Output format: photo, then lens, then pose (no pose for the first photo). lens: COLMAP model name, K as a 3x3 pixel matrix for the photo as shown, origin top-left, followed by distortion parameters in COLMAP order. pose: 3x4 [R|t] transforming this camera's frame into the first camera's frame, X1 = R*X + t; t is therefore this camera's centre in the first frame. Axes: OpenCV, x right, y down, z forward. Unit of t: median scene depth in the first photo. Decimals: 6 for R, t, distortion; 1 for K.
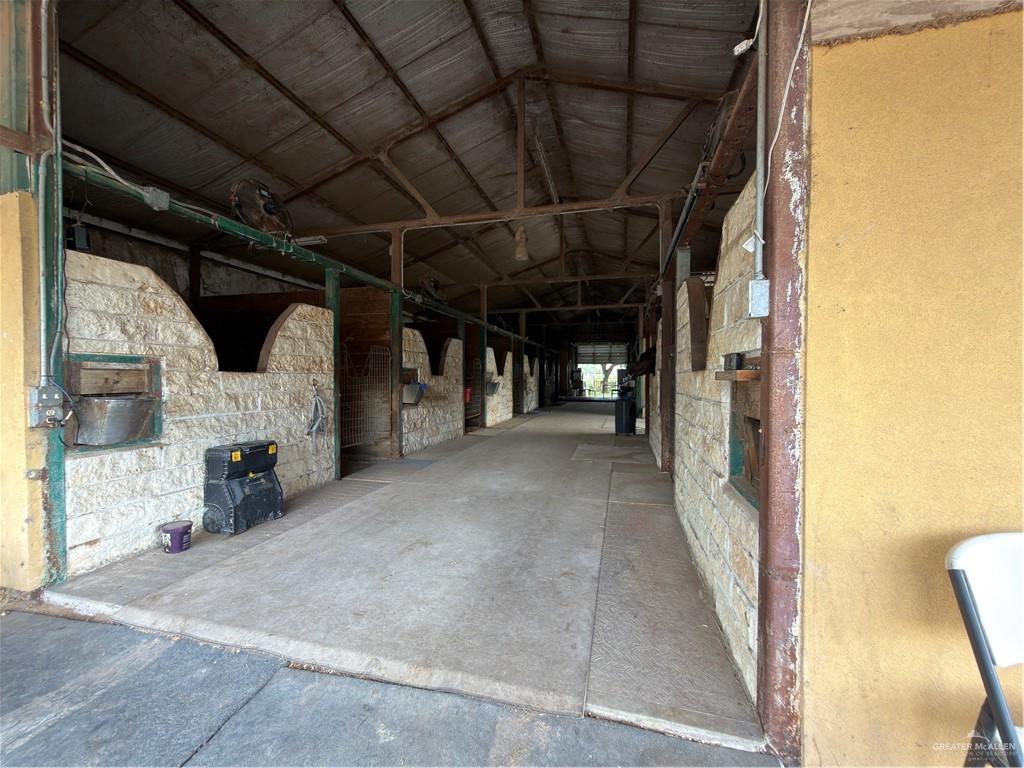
lens RADIAL K [[407.4, 0, 510.3], [0, 407.4, 382.4], [0, 0, 1]] dist [0.001705, 0.000714]
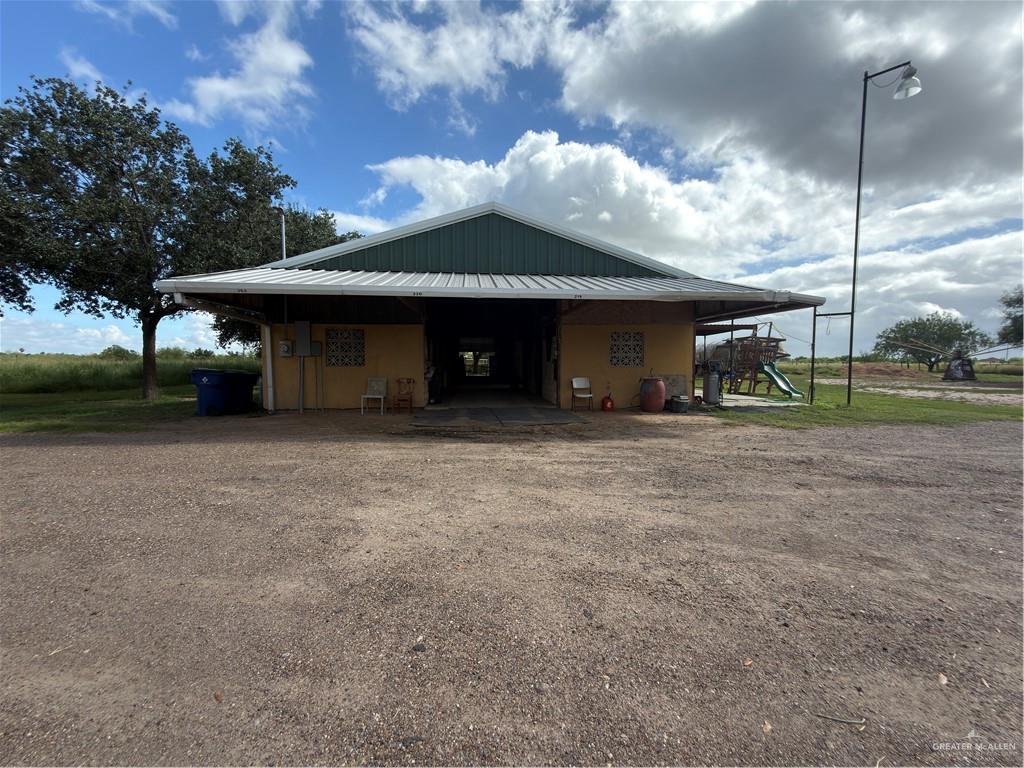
lens RADIAL K [[407.4, 0, 510.3], [0, 407.4, 382.4], [0, 0, 1]] dist [0.001705, 0.000714]
pose [[0.935195, -0.024274, 0.353299, -0.156490], [0.009658, 0.999025, 0.043073, -0.000558], [-0.354000, -0.036870, 0.934518, -0.314124]]
